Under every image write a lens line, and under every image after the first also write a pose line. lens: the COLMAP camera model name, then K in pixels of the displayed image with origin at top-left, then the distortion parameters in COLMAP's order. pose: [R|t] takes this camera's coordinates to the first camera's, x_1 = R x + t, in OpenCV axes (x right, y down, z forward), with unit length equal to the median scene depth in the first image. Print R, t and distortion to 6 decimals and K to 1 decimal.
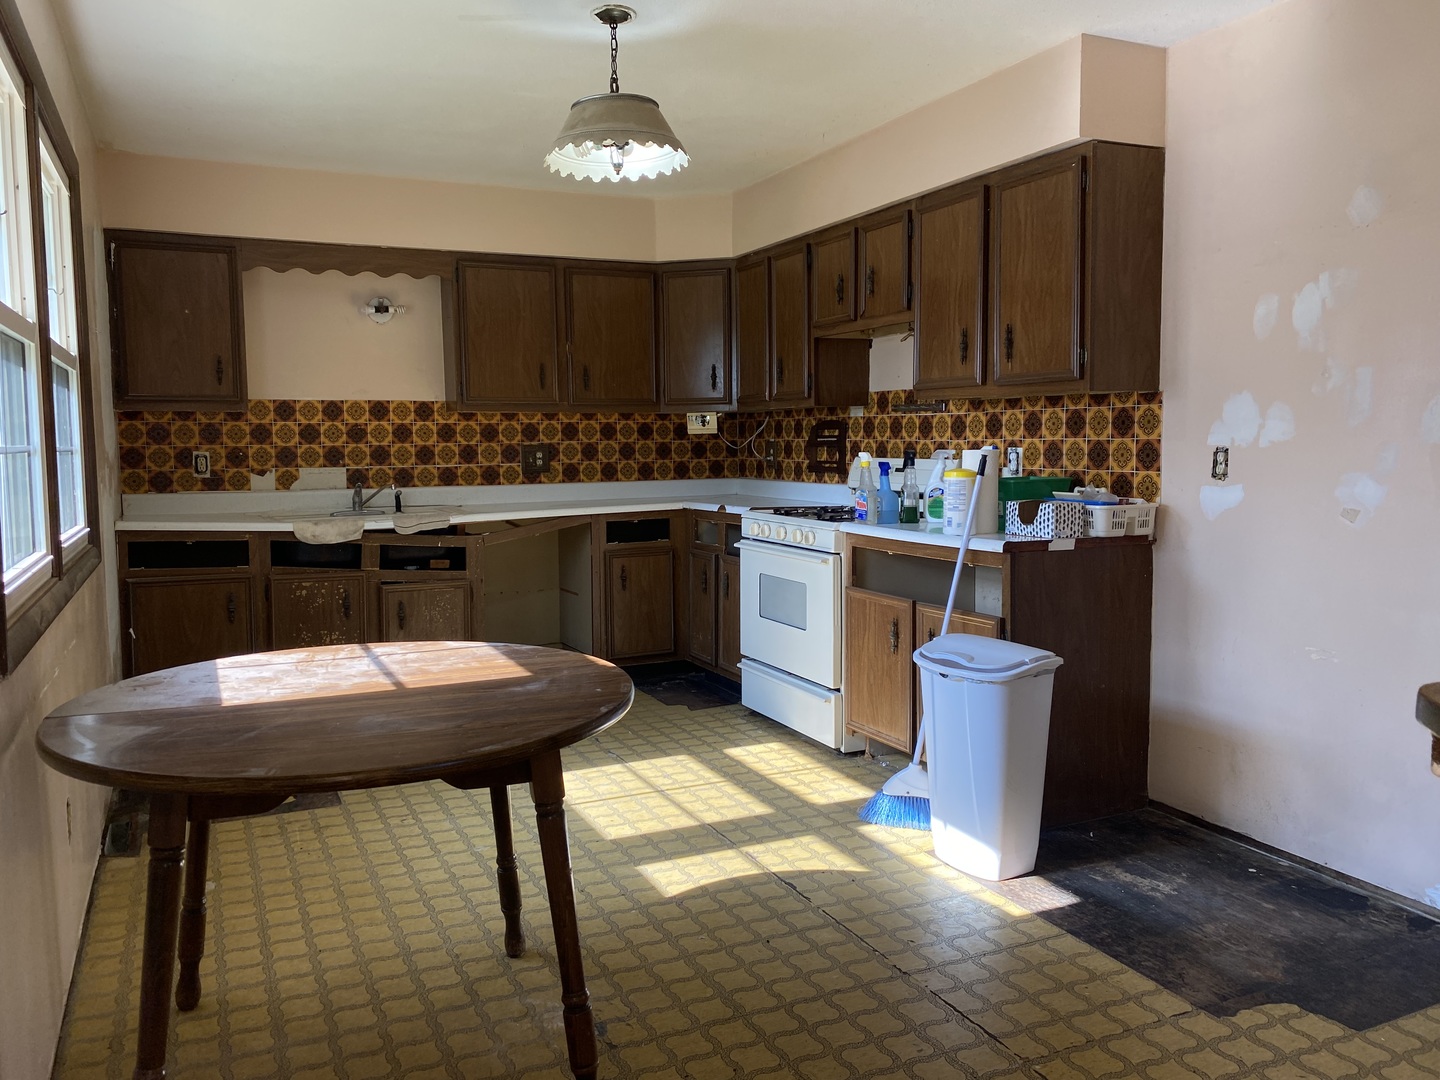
lens RADIAL K [[1091.9, 0, 706.0], [0, 1091.9, 532.2], [0, 0, 1]] dist [0.045279, -0.016262]
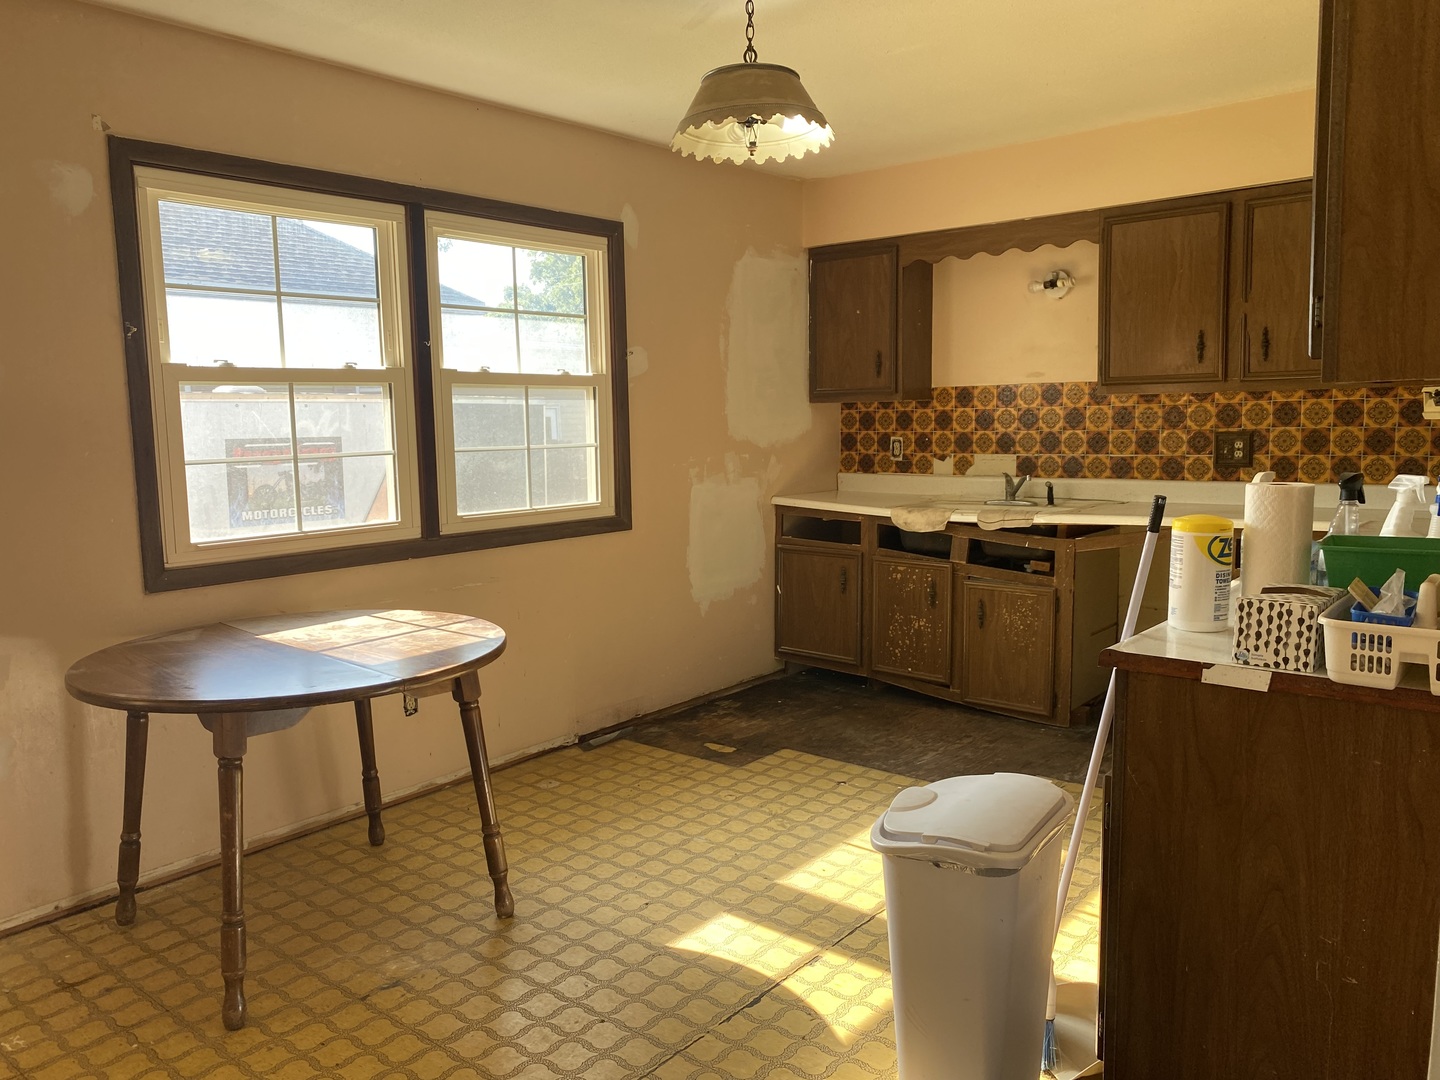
lens RADIAL K [[1091.9, 0, 710.4], [0, 1091.9, 547.7], [0, 0, 1]] dist [0.045279, -0.016262]
pose [[0.421301, 0.113291, -0.899817, 0.459453], [-0.060732, 0.993464, 0.096647, -0.057460], [0.904885, 0.013930, 0.425427, 0.366947]]
